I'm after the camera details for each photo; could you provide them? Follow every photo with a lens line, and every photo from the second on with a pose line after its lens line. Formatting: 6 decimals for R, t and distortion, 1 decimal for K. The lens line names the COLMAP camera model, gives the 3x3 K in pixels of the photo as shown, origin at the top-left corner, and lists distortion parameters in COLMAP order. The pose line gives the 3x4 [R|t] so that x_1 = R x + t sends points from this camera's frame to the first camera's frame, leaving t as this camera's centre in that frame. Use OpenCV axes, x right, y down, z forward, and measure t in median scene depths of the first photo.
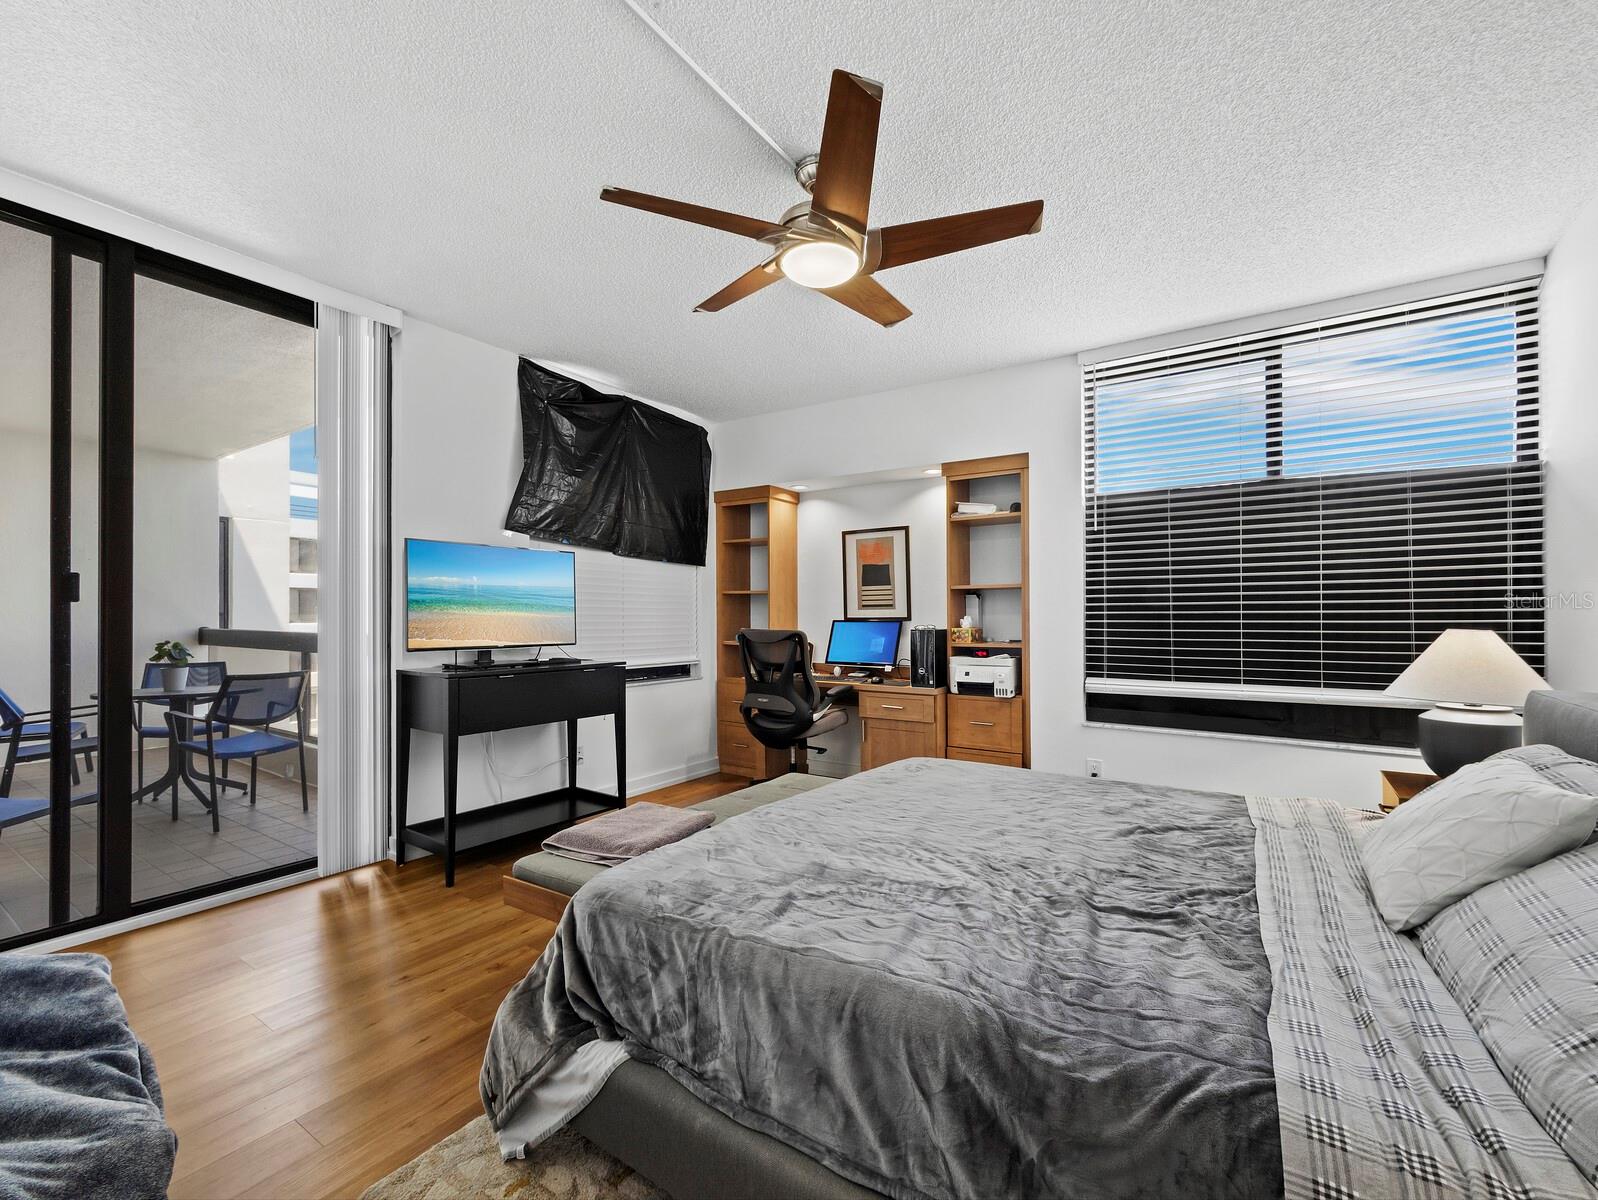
lens RADIAL K [[679.9, 0, 803.5], [0, 679.9, 620.9], [0, 0, 1]] dist [-0.000451, -0.000031]
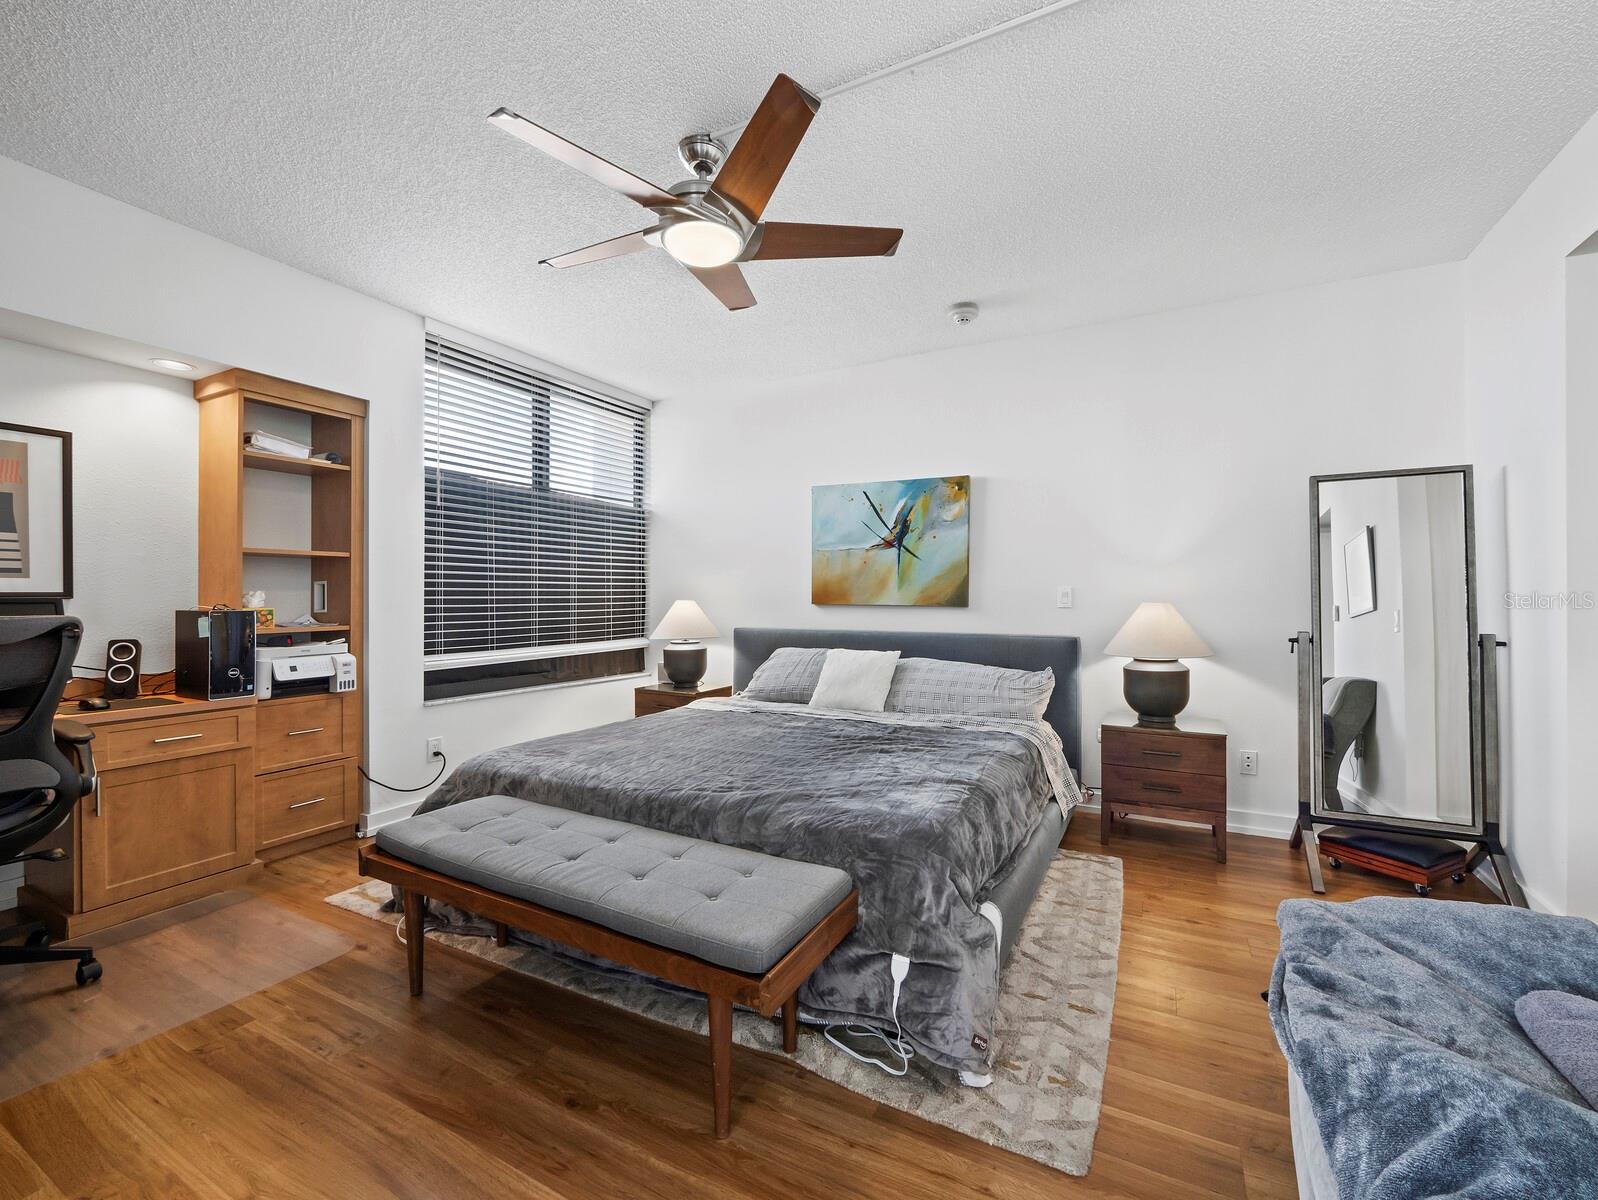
lens RADIAL K [[668.5, 0, 801.5], [0, 668.5, 598.5], [0, 0, 1]] dist [-0.000213, 0.000404]
pose [[-0.072104, 0.001829, 0.997395, -0.568465], [0.011764, 0.999930, -0.000983, 0.009306], [-0.997328, 0.011662, -0.072121, 0.536916]]
